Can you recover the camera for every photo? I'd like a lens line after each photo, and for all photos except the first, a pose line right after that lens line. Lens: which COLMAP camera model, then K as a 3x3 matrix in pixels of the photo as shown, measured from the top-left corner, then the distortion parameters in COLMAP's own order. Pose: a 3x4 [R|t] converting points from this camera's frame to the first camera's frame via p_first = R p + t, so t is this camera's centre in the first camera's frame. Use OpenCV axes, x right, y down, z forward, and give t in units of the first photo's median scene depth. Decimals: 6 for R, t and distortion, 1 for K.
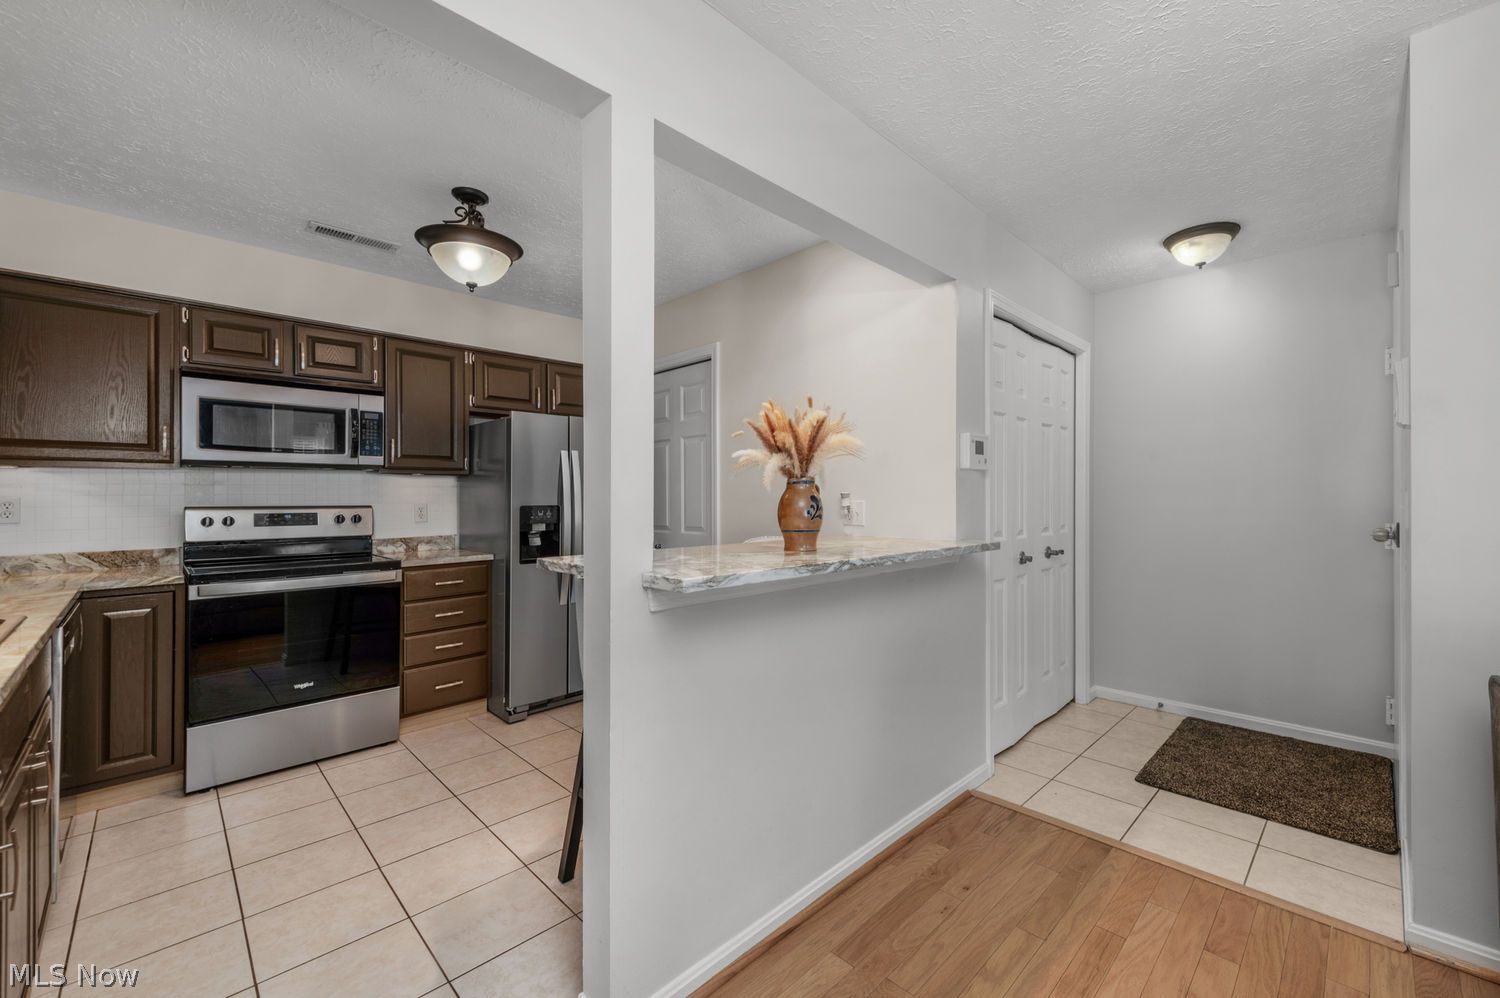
lens RADIAL K [[585.9, 0, 772.7], [0, 585.9, 492.8], [0, 0, 1]] dist [0.012788, -0.000175]
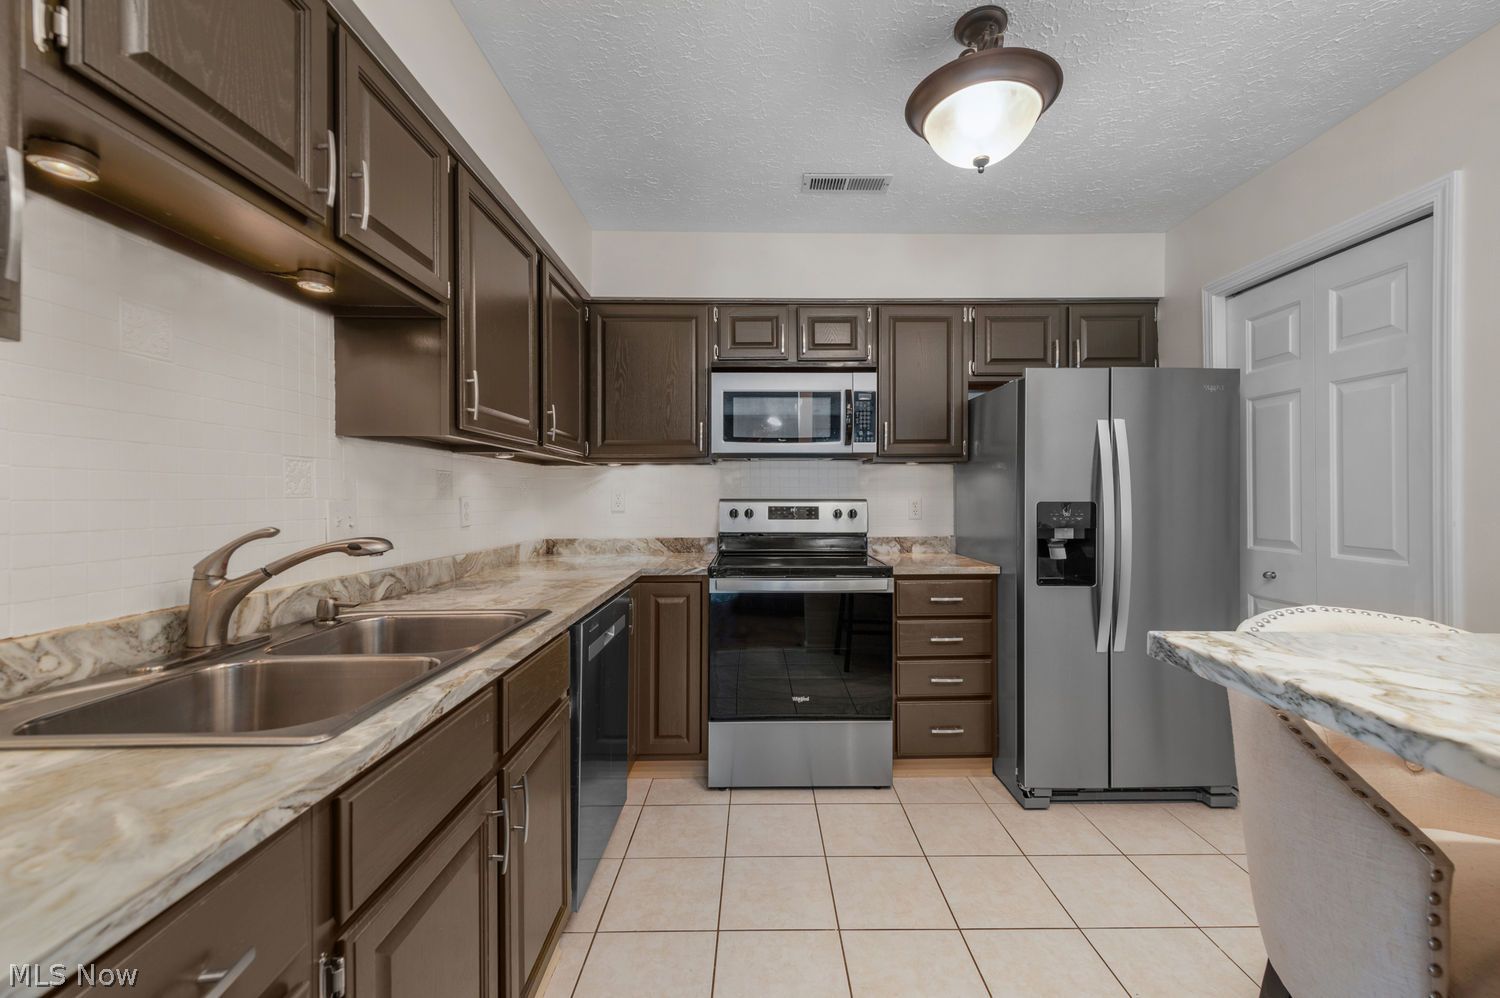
lens RADIAL K [[585.9, 0, 772.7], [0, 585.9, 492.8], [0, 0, 1]] dist [0.012788, -0.000175]
pose [[0.708556, 0.003131, -0.705647, -0.169226], [0.003138, 0.999966, 0.007588, 0.004850], [0.705647, -0.007591, 0.708523, 0.295700]]
